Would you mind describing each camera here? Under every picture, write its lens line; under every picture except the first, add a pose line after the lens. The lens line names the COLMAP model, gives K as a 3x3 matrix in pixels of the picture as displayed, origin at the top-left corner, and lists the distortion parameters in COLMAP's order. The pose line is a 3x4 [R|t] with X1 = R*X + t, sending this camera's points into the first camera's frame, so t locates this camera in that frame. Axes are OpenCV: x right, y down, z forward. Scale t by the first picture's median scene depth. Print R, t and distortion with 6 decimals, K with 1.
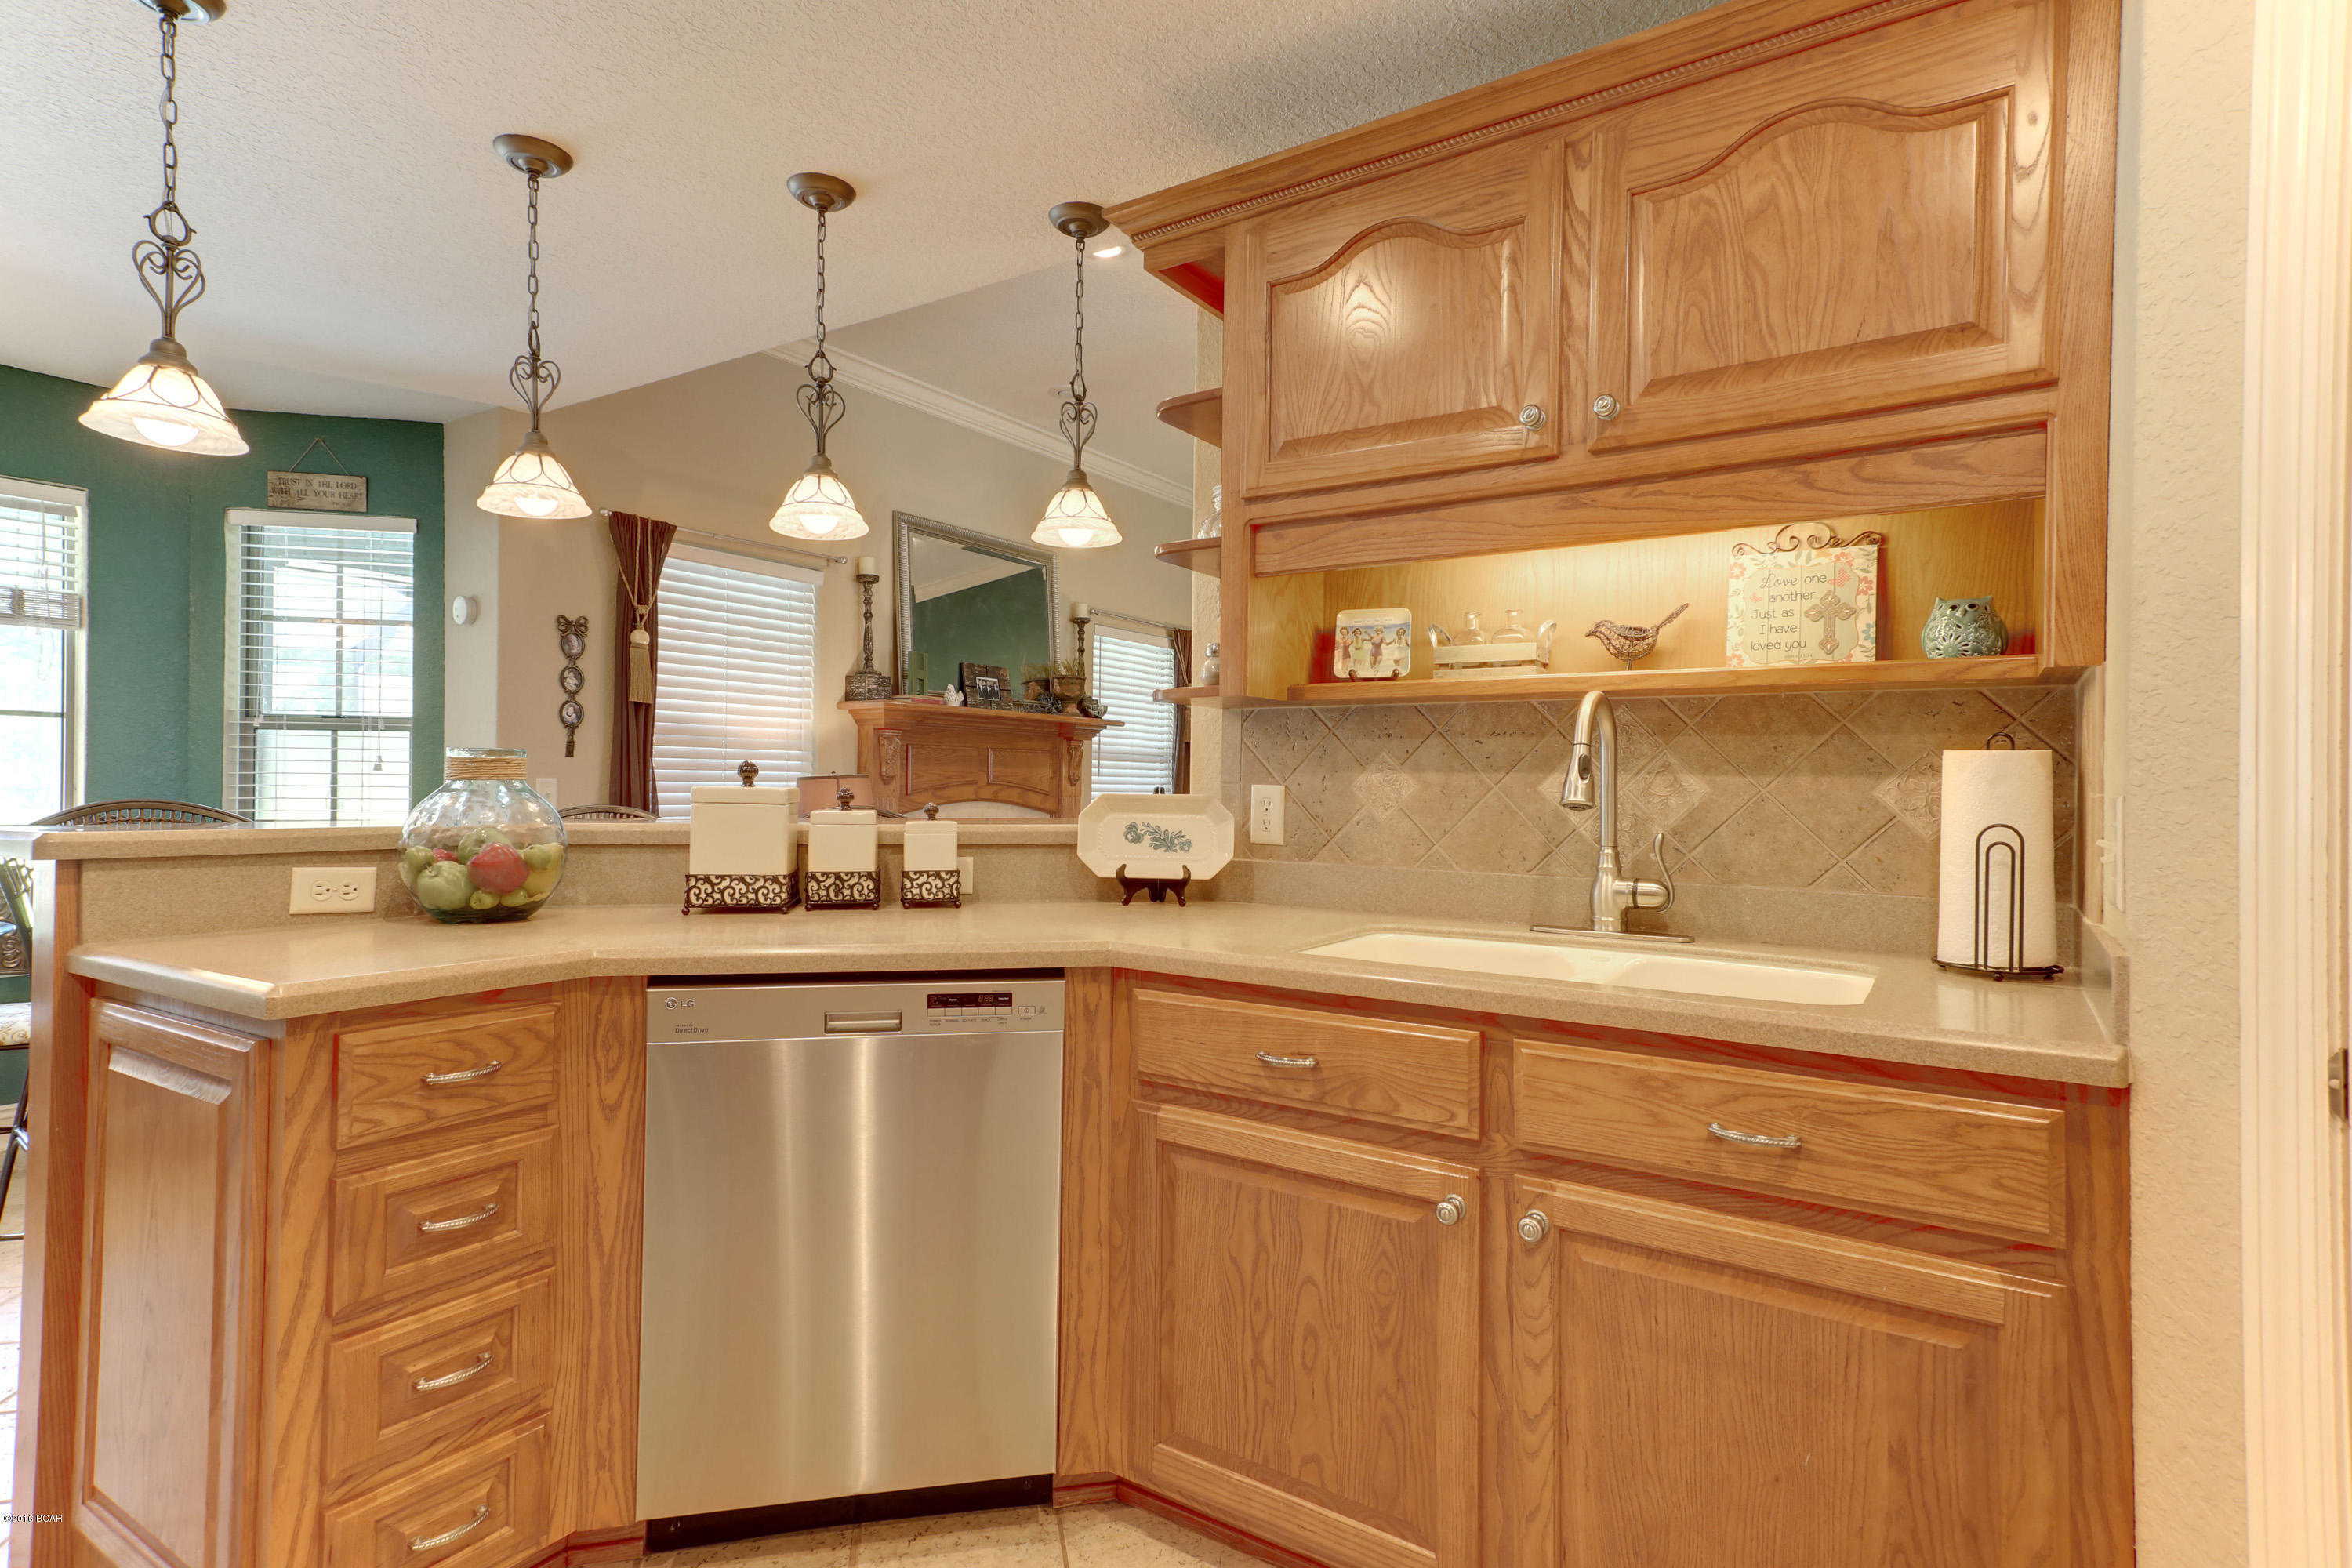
lens RADIAL K [[1189.8, 0, 1171.1], [0, 1189.8, 779.7], [0, 0, 1]] dist [0.025121, 0.008928]
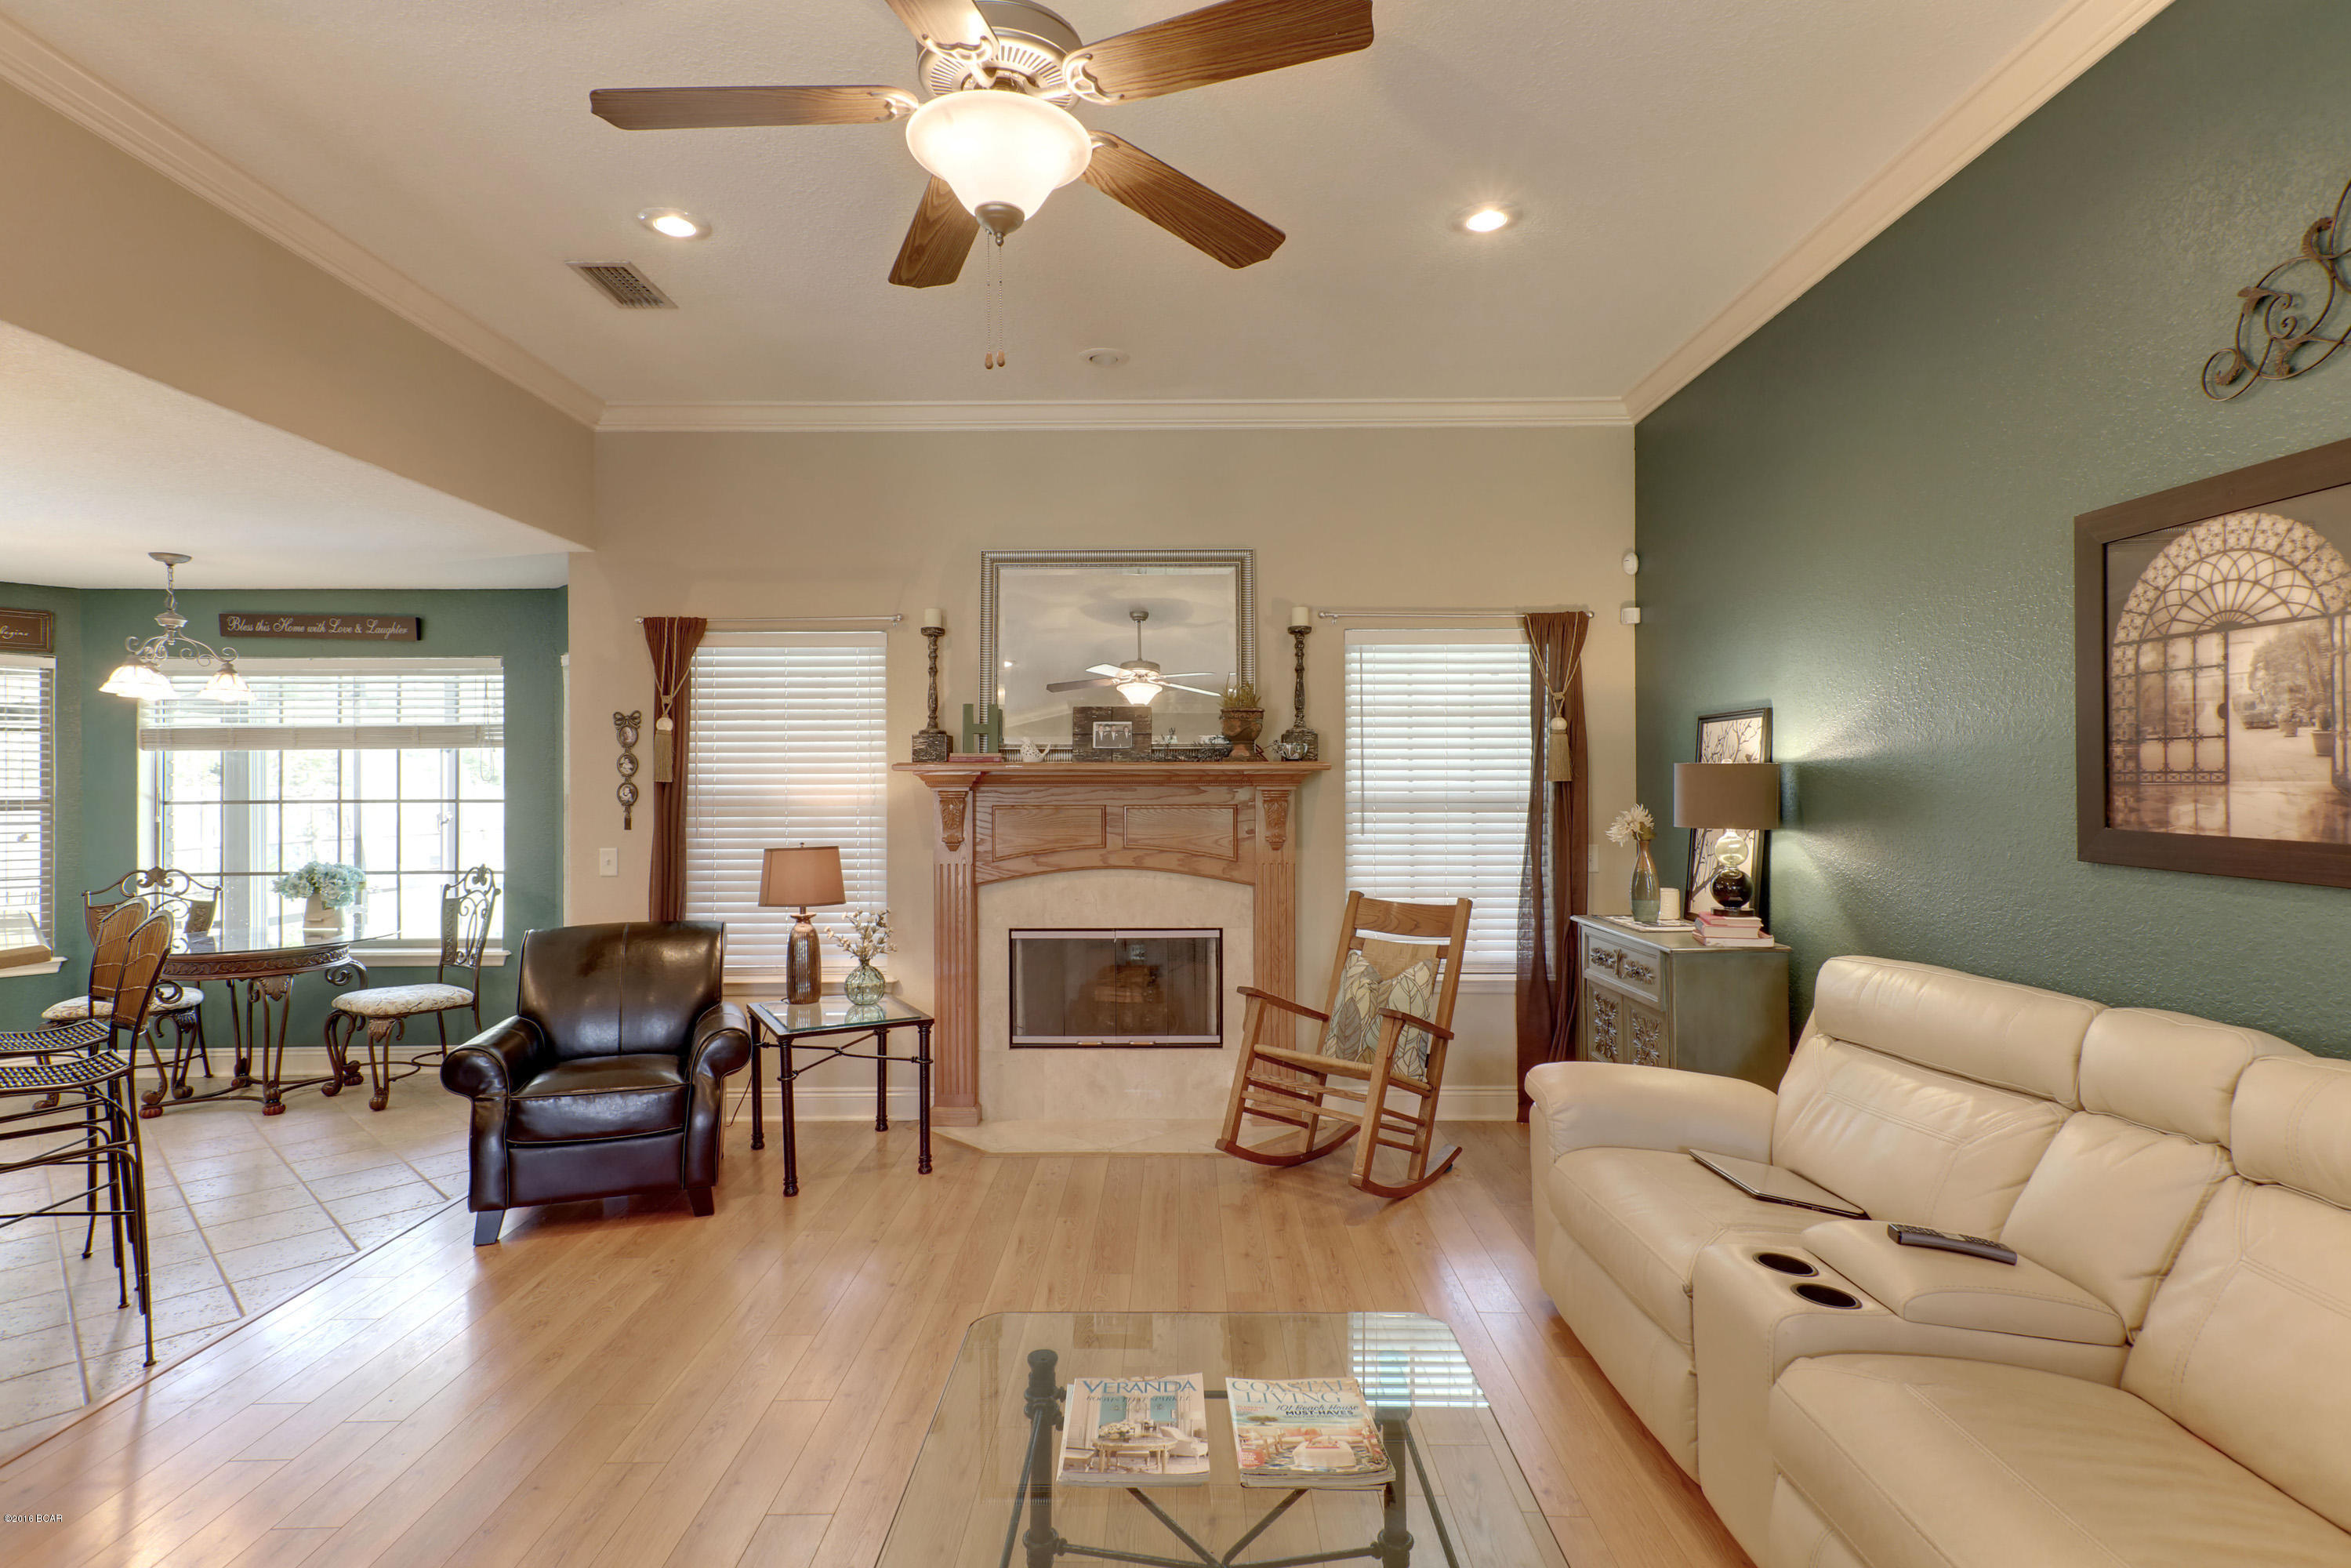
lens RADIAL K [[1189.3, 0, 1170.6], [0, 1189.3, 779.7], [0, 0, 1]] dist [0.025121, 0.008928]
pose [[0.554254, -0.014109, -0.832228, 0.648176], [0.013622, 0.999876, -0.007879, -0.043439], [0.832236, -0.006969, 0.554377, 0.656857]]
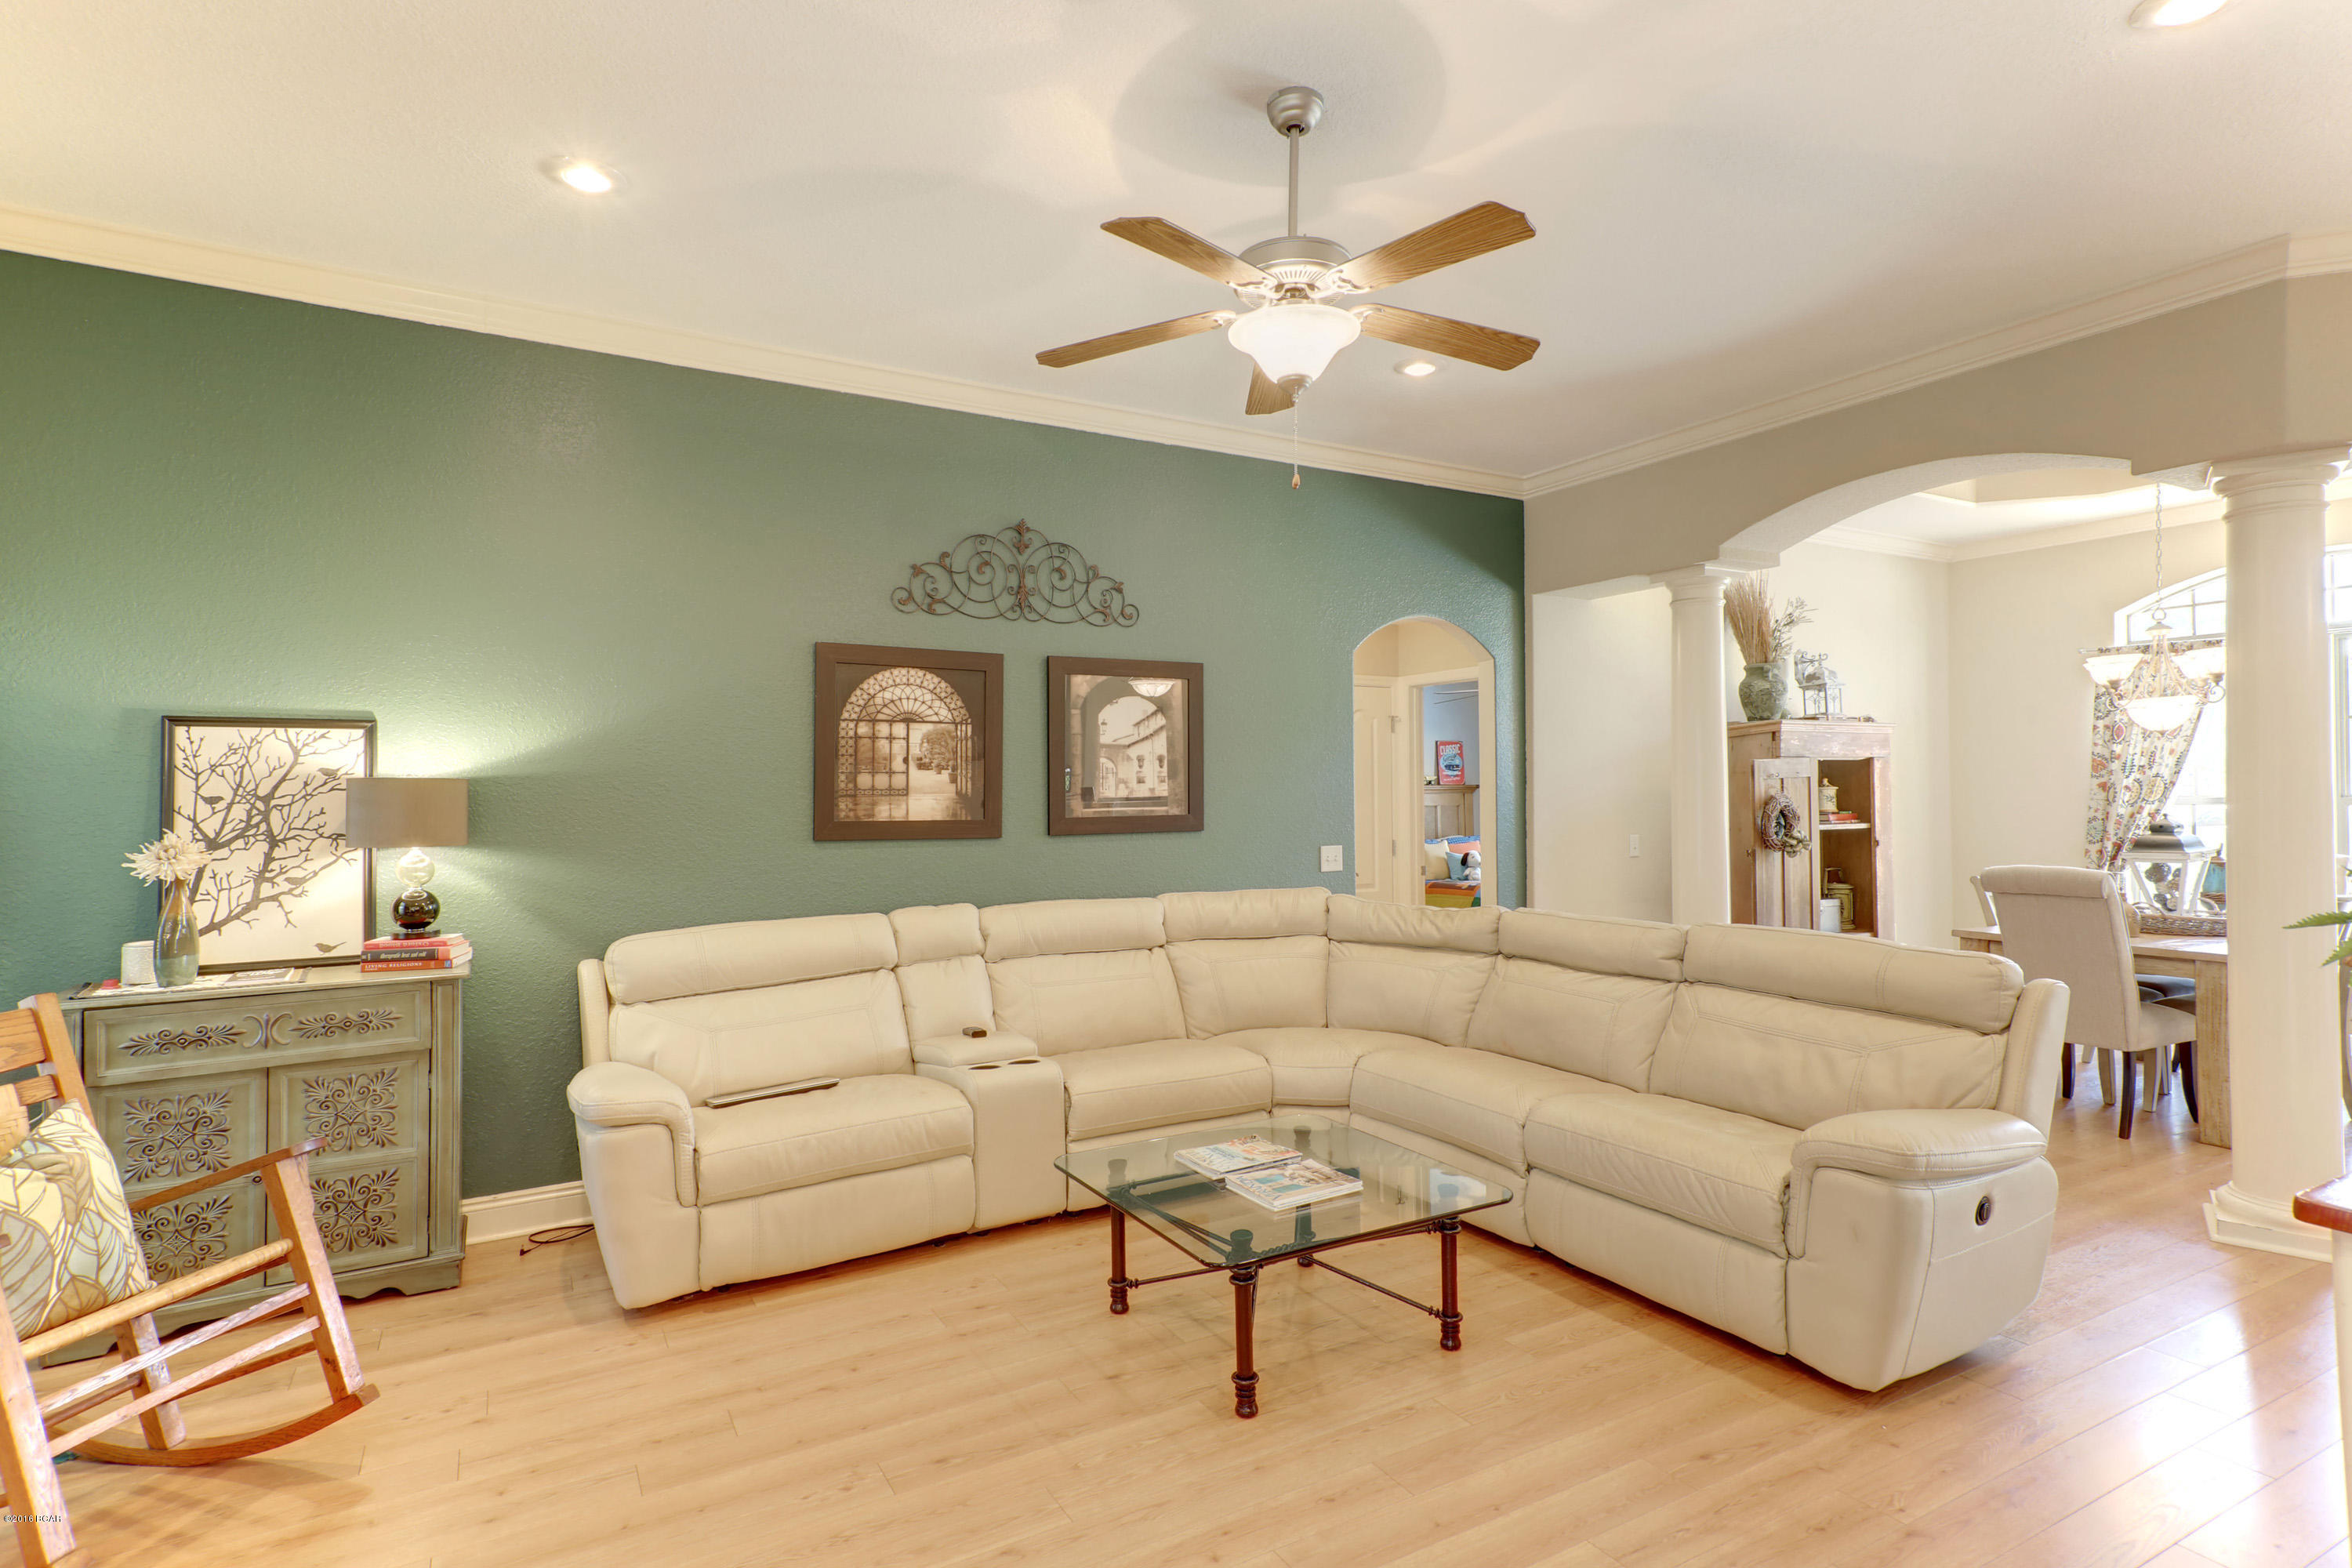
lens RADIAL K [[1189.8, 0, 1171.1], [0, 1189.8, 779.7], [0, 0, 1]] dist [0.025121, 0.008928]
pose [[0.448651, -0.004347, 0.893696, -0.202353], [0.007239, 0.999973, 0.001231, -0.051520], [-0.893678, 0.005917, 0.448671, 0.636371]]
